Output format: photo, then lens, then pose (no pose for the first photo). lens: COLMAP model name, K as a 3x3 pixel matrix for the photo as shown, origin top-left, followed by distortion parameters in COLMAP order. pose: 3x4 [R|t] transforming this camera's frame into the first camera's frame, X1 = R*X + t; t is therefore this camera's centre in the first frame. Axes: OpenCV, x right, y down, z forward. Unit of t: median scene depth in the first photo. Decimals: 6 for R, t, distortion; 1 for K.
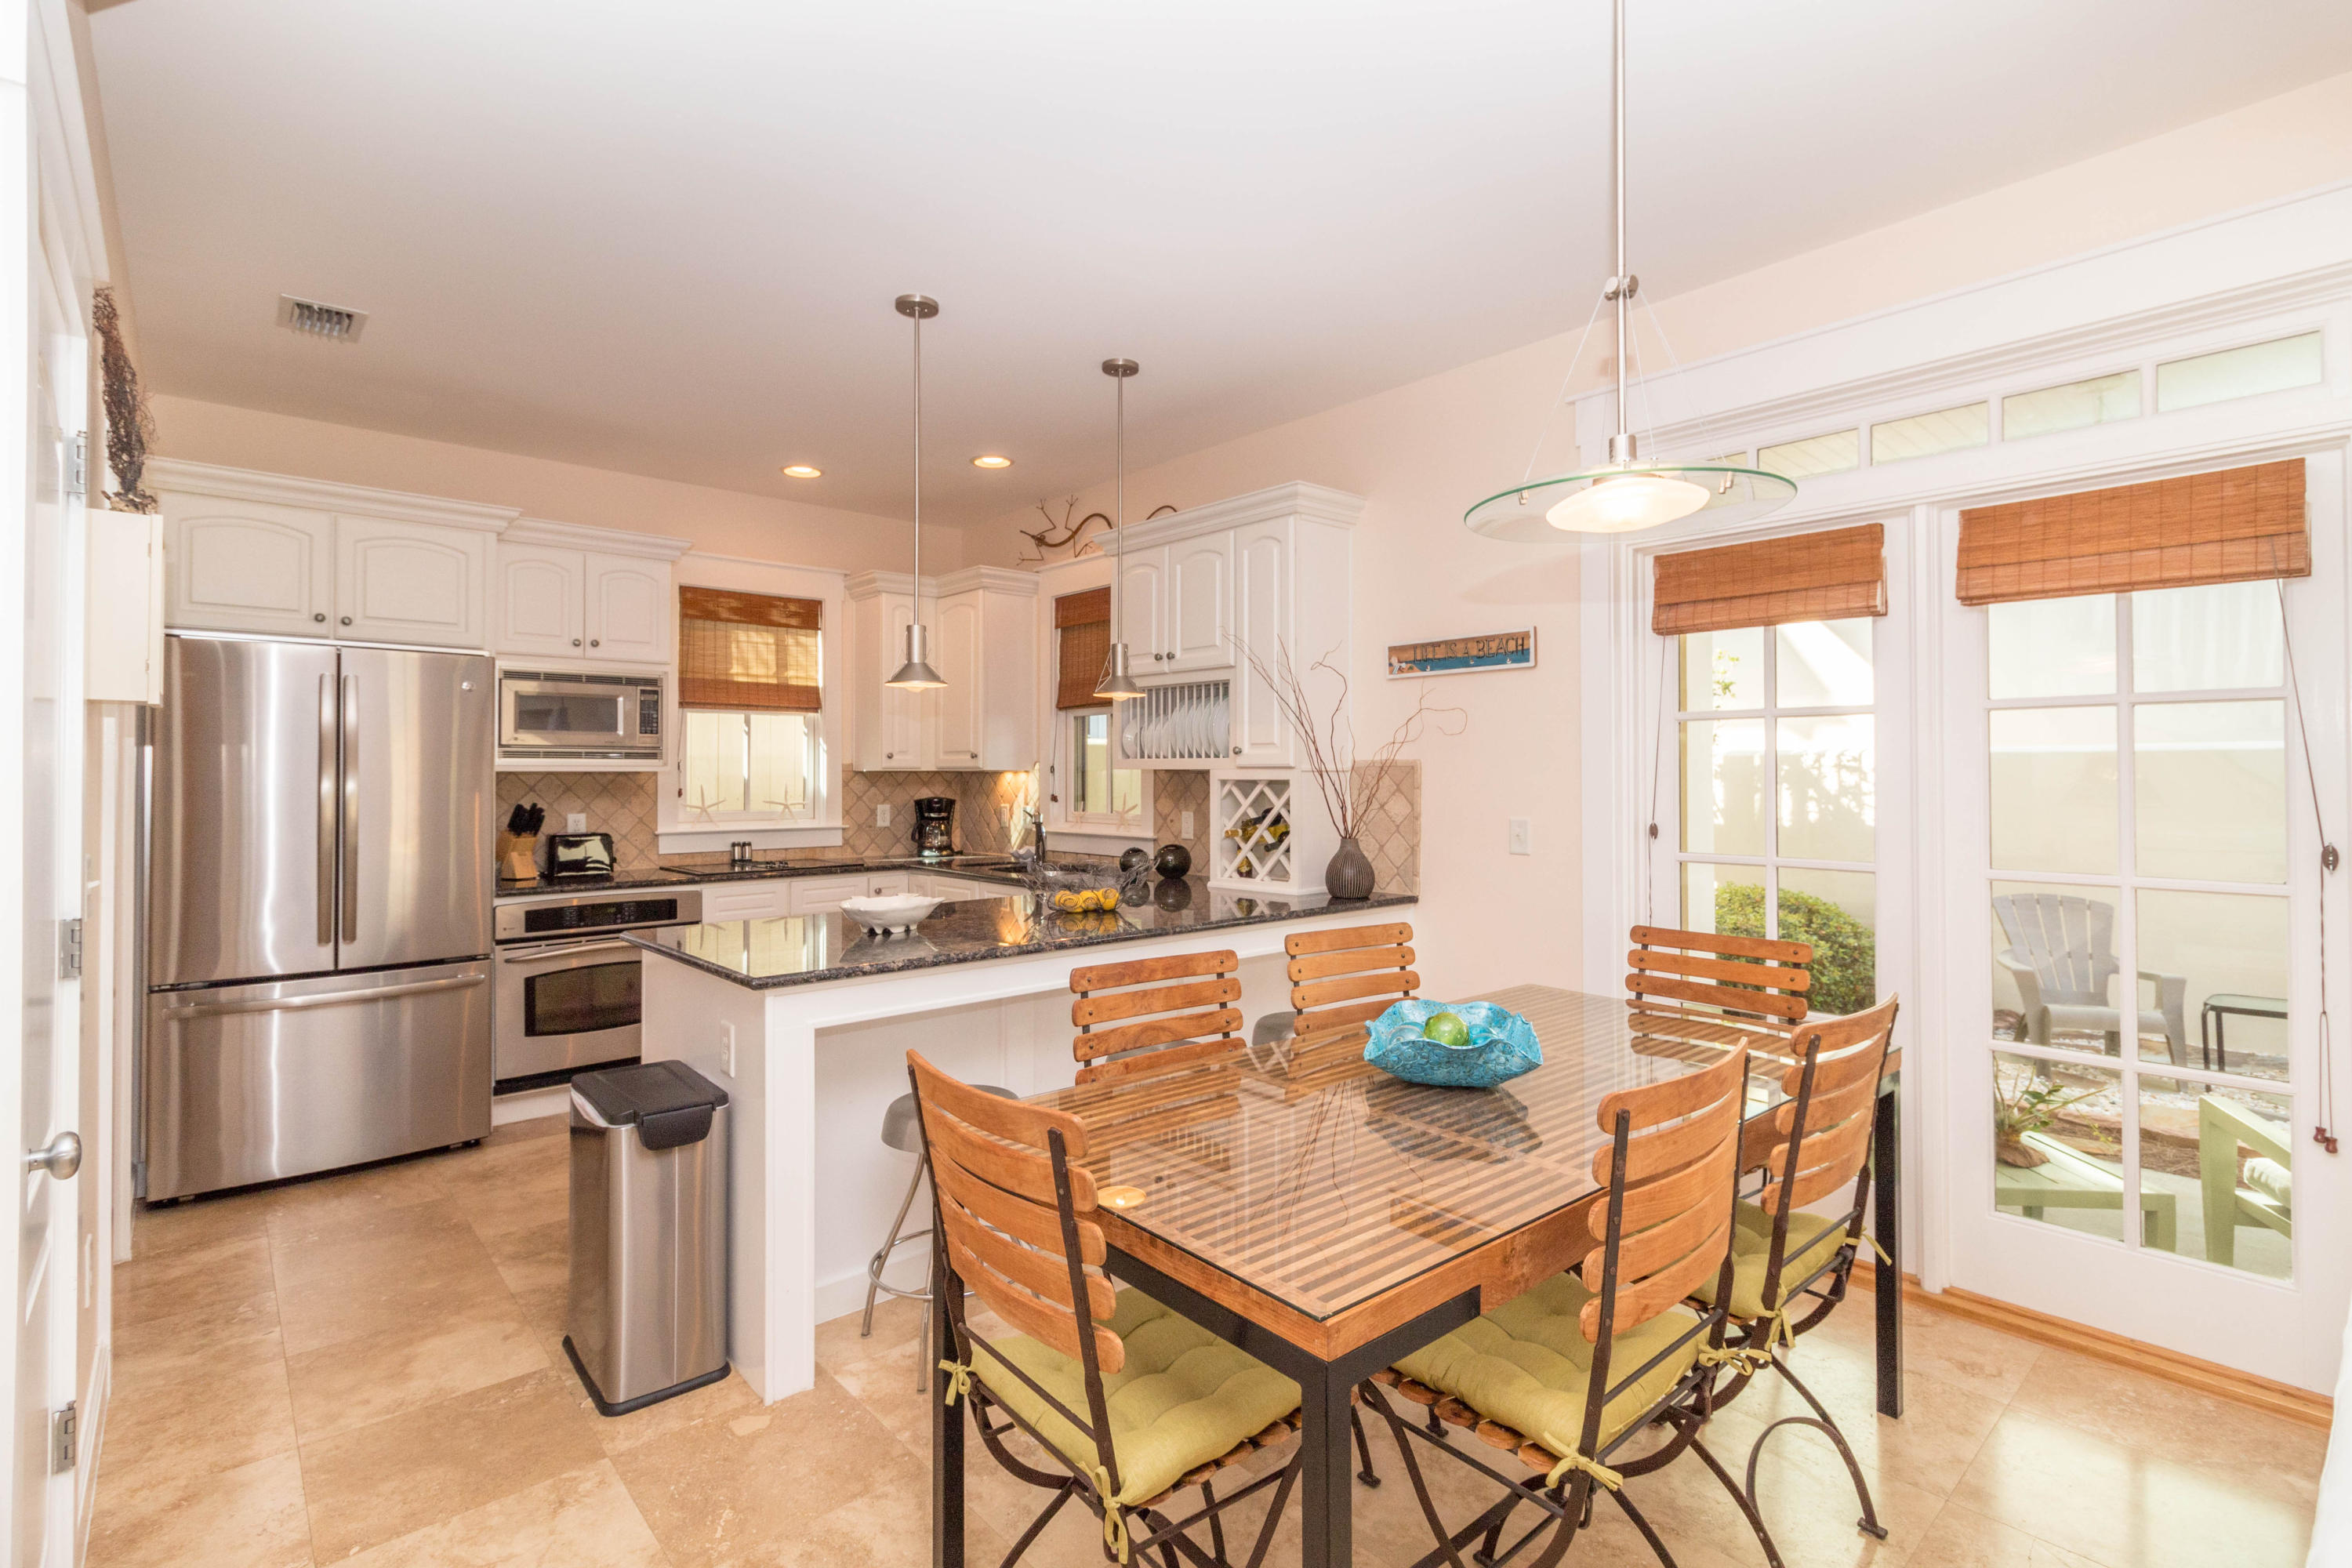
lens RADIAL K [[1102.6, 0, 1190.3], [0, 1102.6, 745.4], [0, 0, 1]] dist [0.004798, 0.000817]
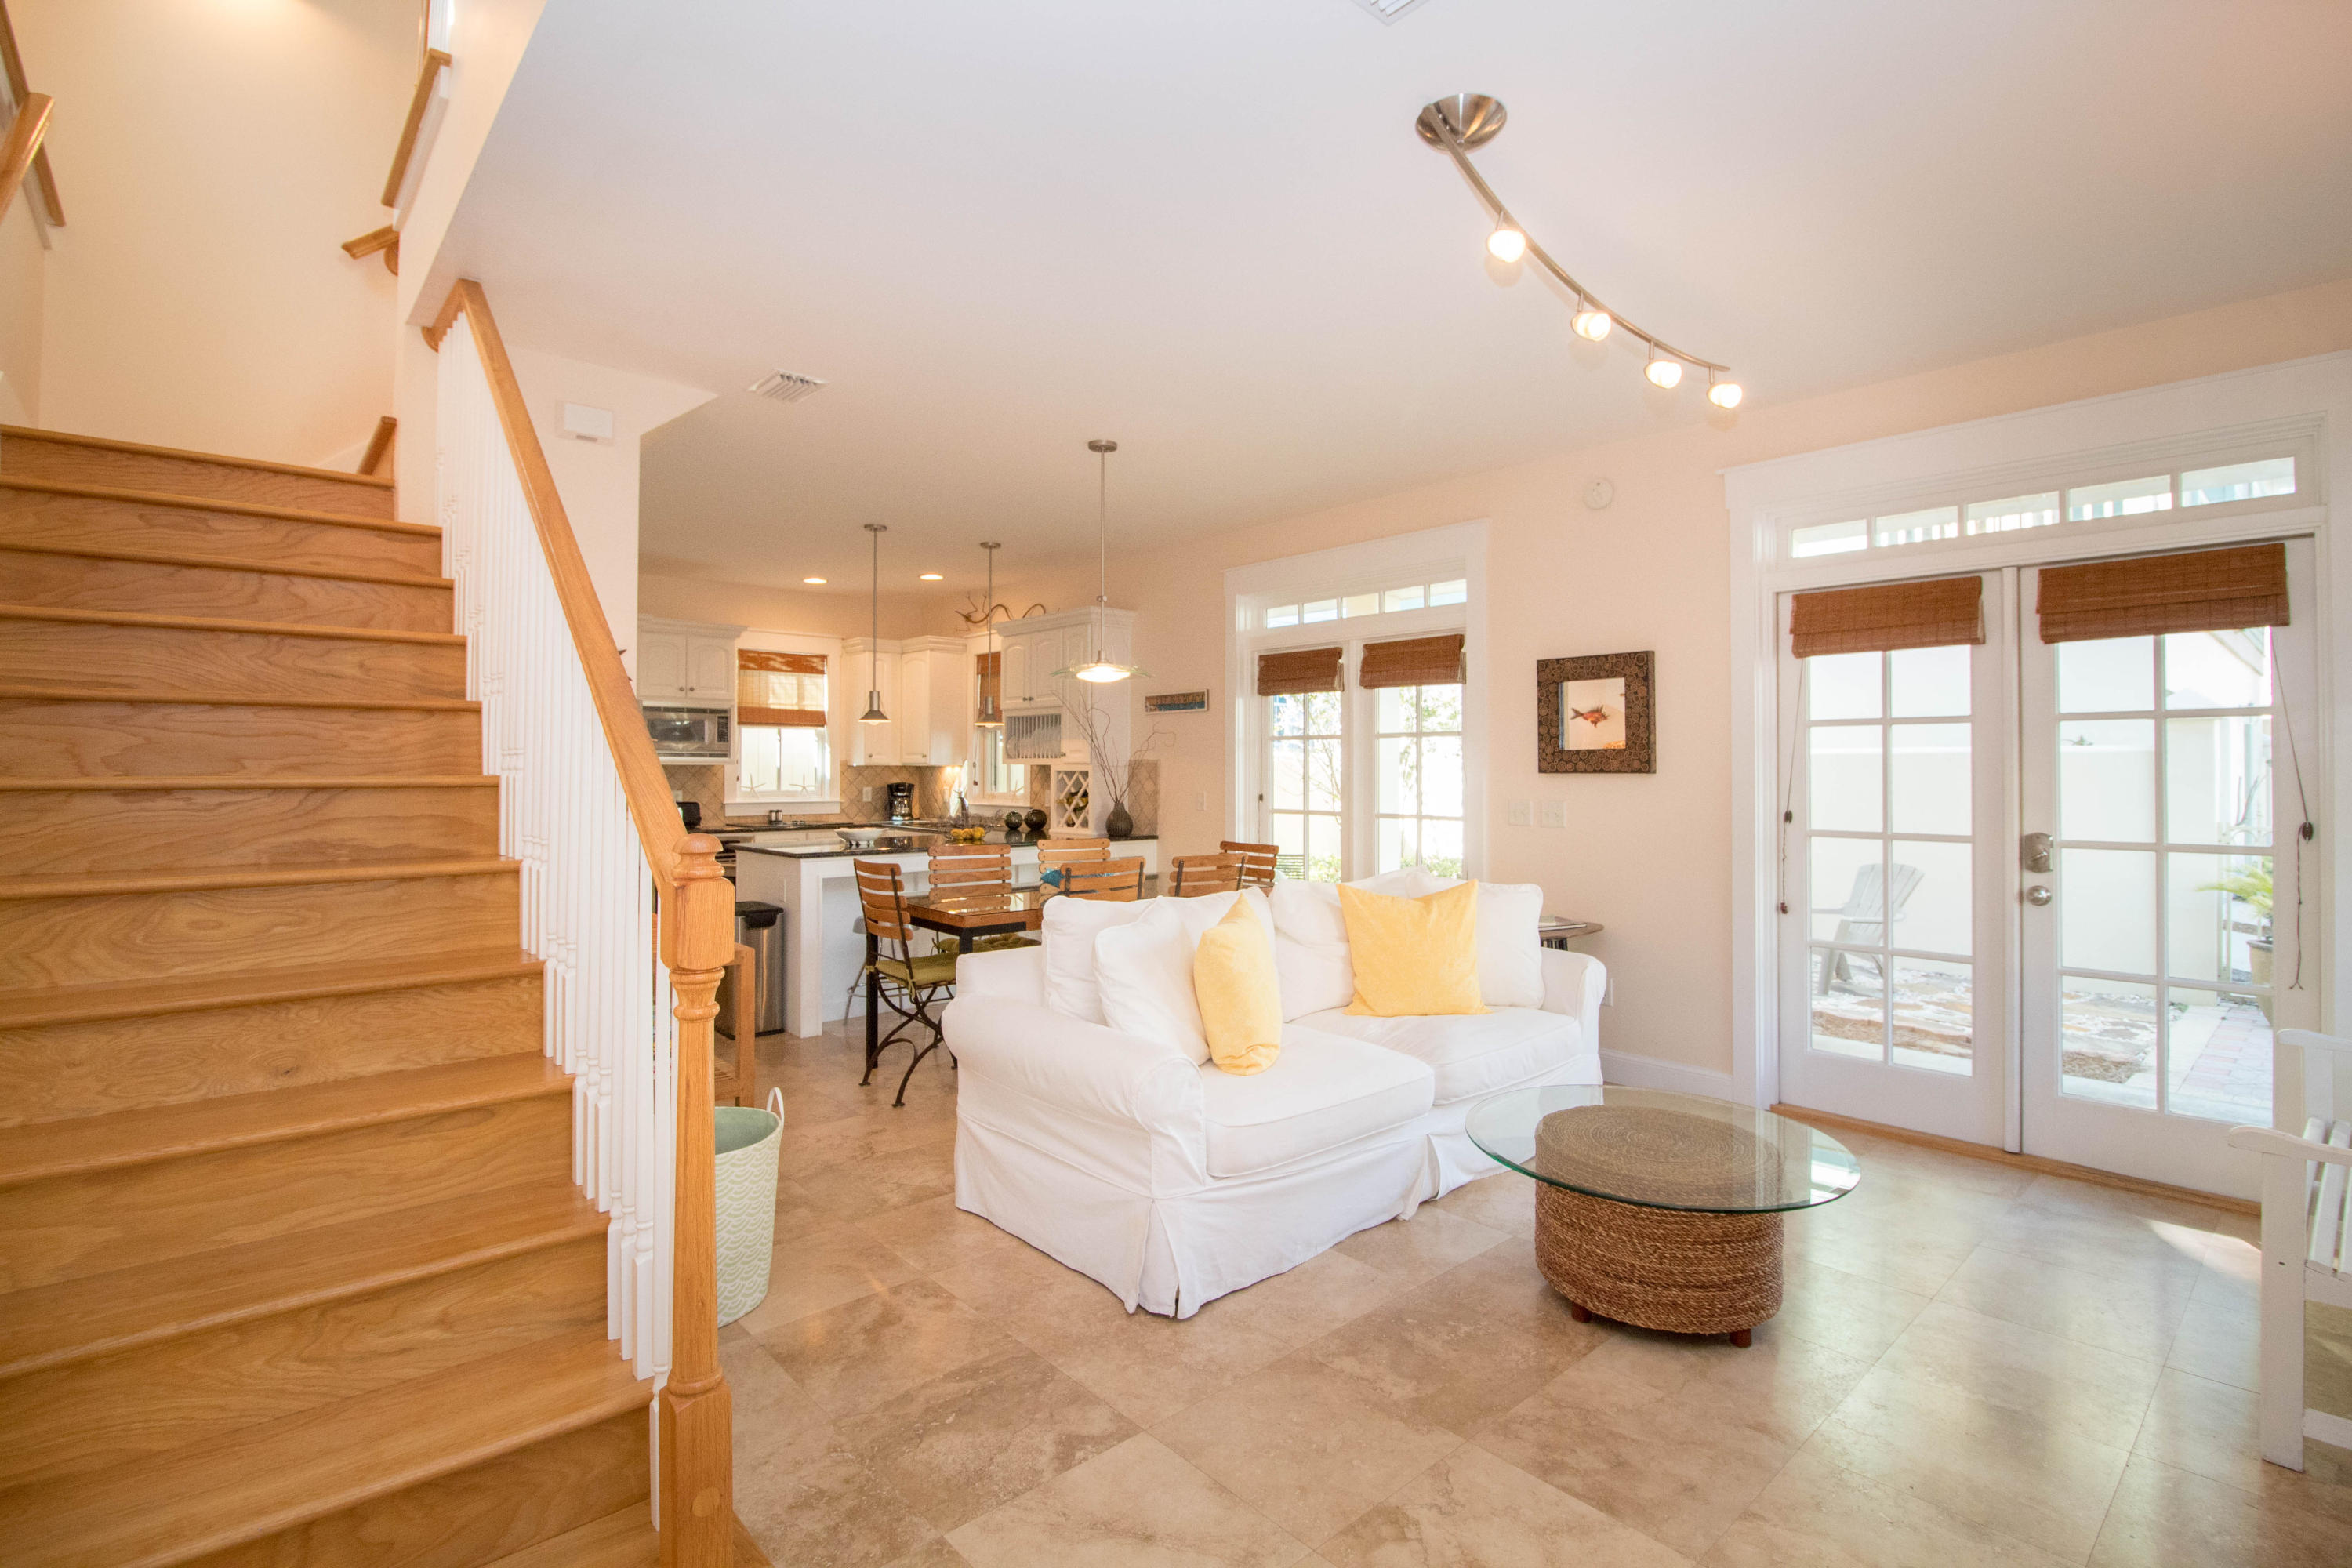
lens RADIAL K [[1103.5, 0, 1211.0], [0, 1103.5, 753.0], [0, 0, 1]] dist [0.004329, 0.000205]
pose [[0.999939, 0.004400, 0.010167, 0.272779], [-0.004489, 0.999952, 0.008703, -0.014354], [-0.010128, -0.008748, 0.999910, -0.799228]]
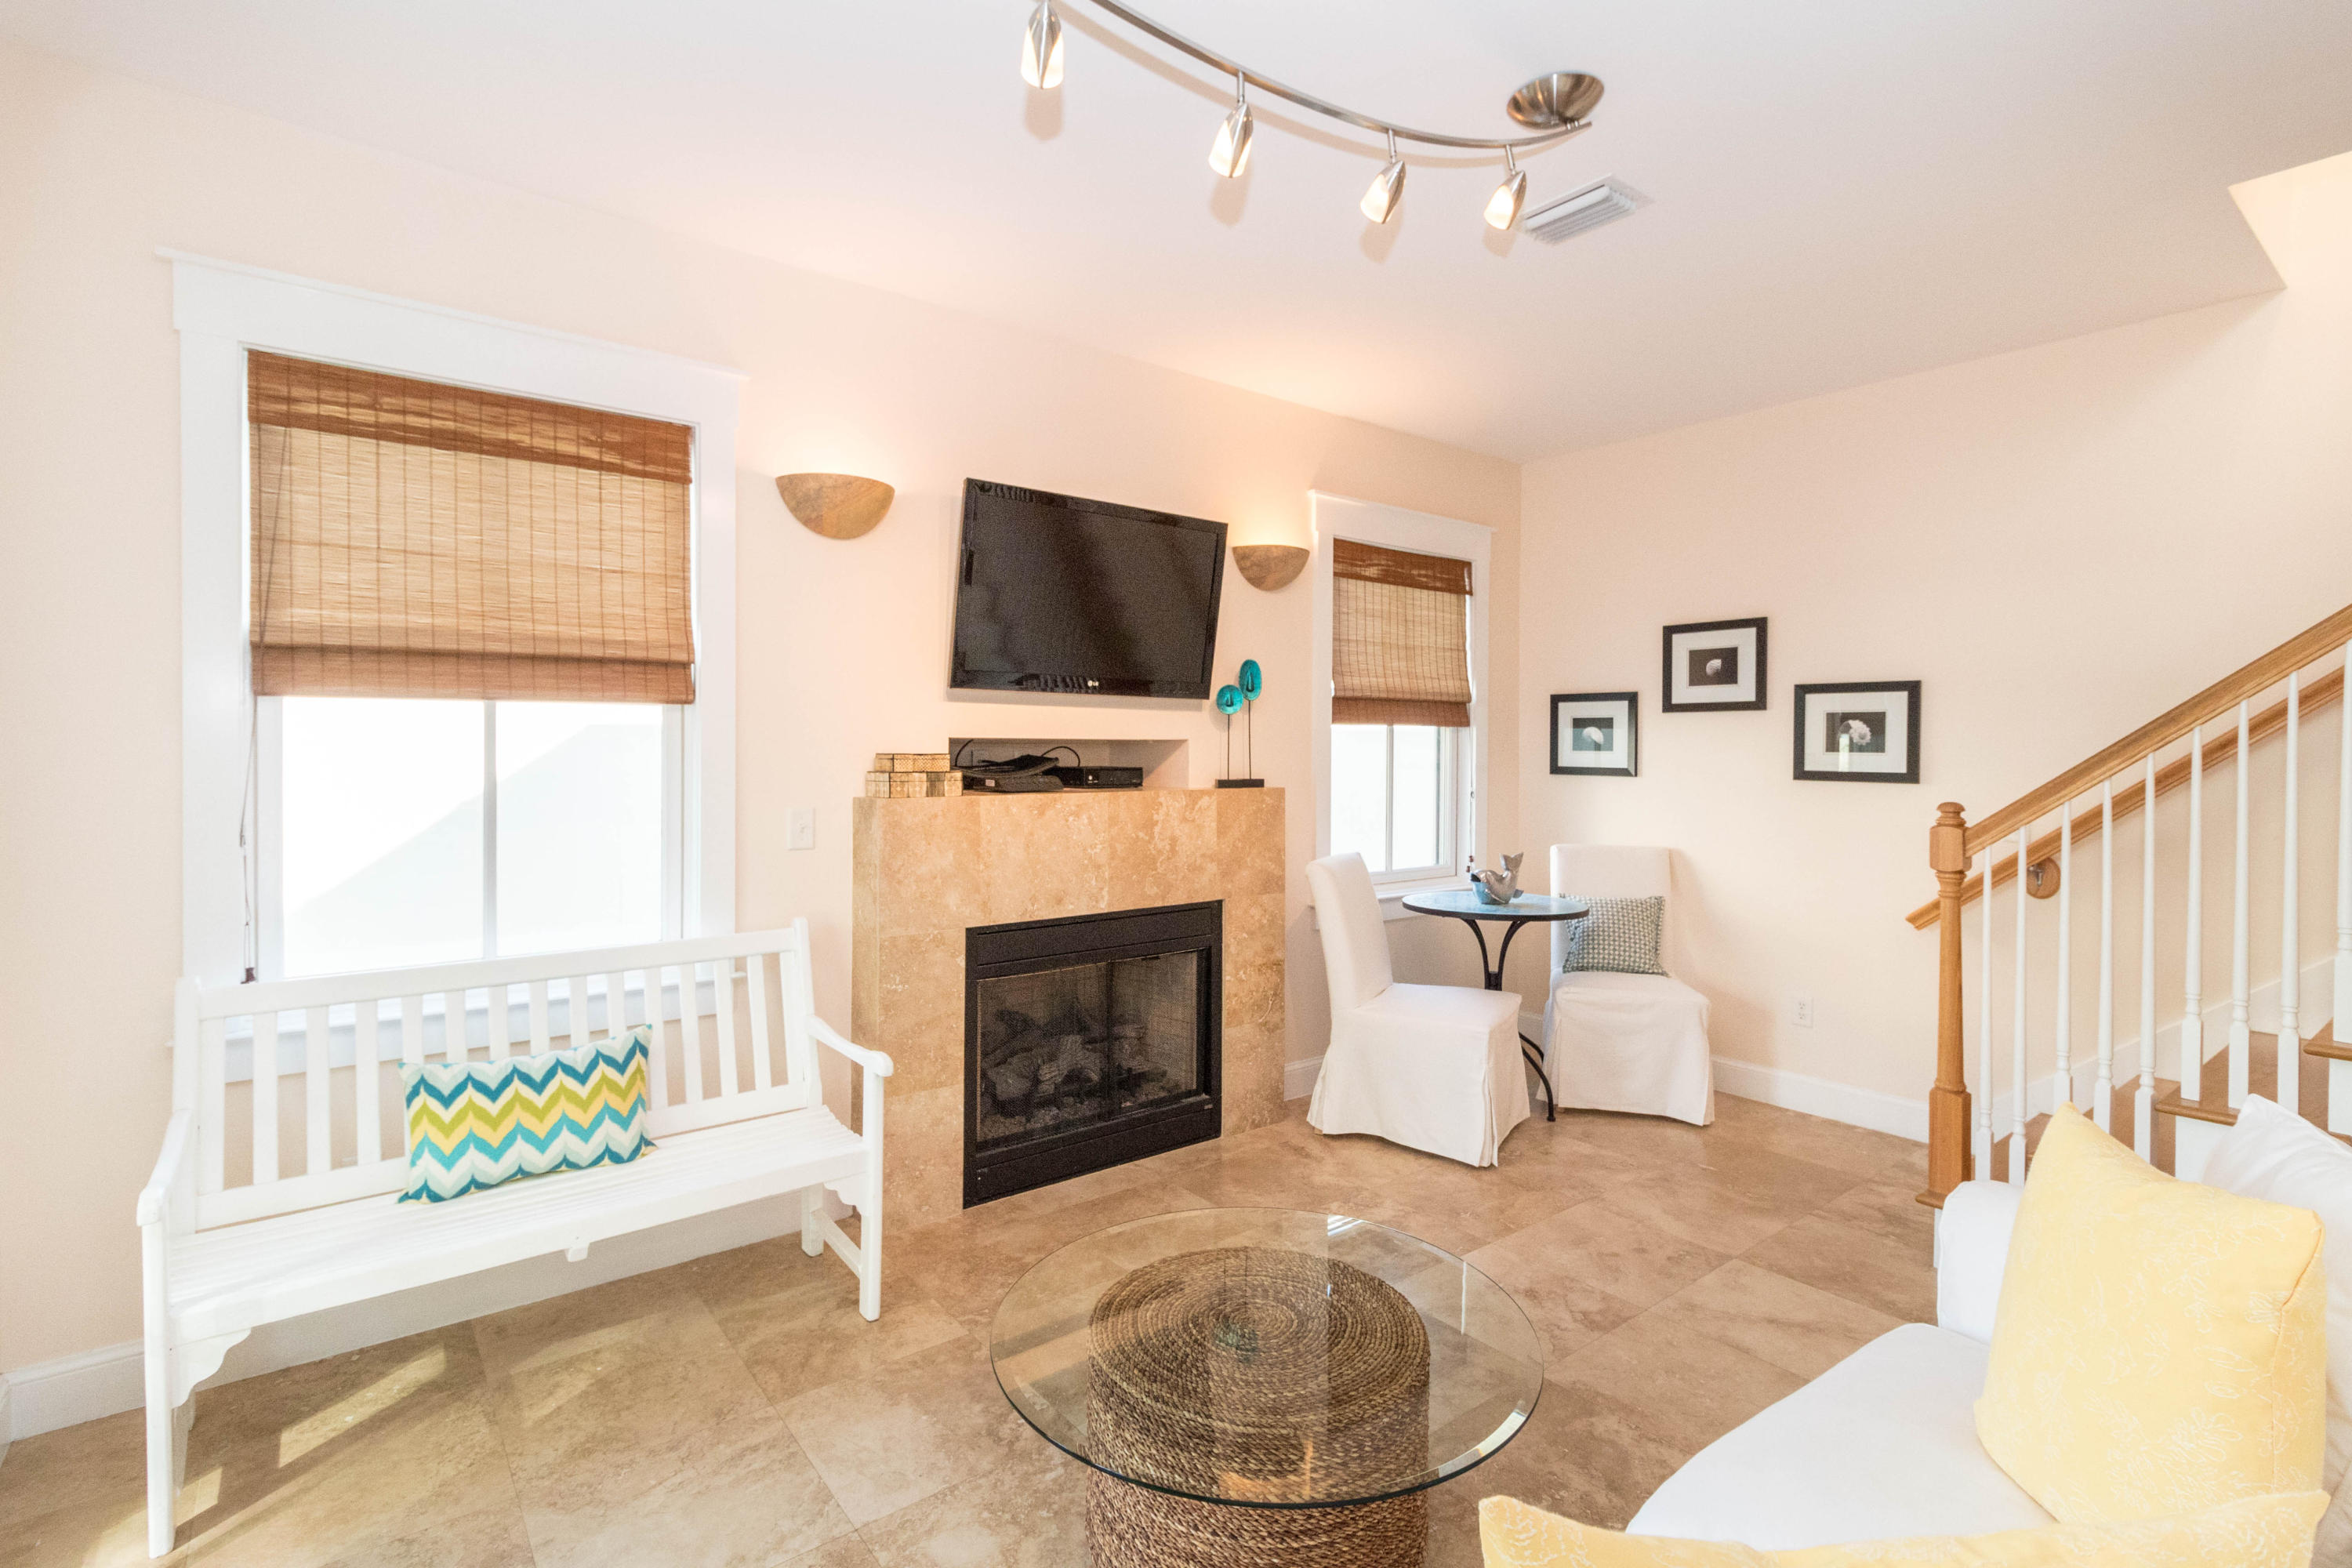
lens RADIAL K [[1075.4, 0, 1180.7], [0, 1075.4, 750.1], [0, 0, 1]] dist [0.003342, 0.000315]
pose [[-0.997092, -0.004060, 0.076105, 0.573884], [-0.005616, 0.999780, -0.020233, 0.001285], [-0.076007, -0.020602, -0.996894, 0.418664]]
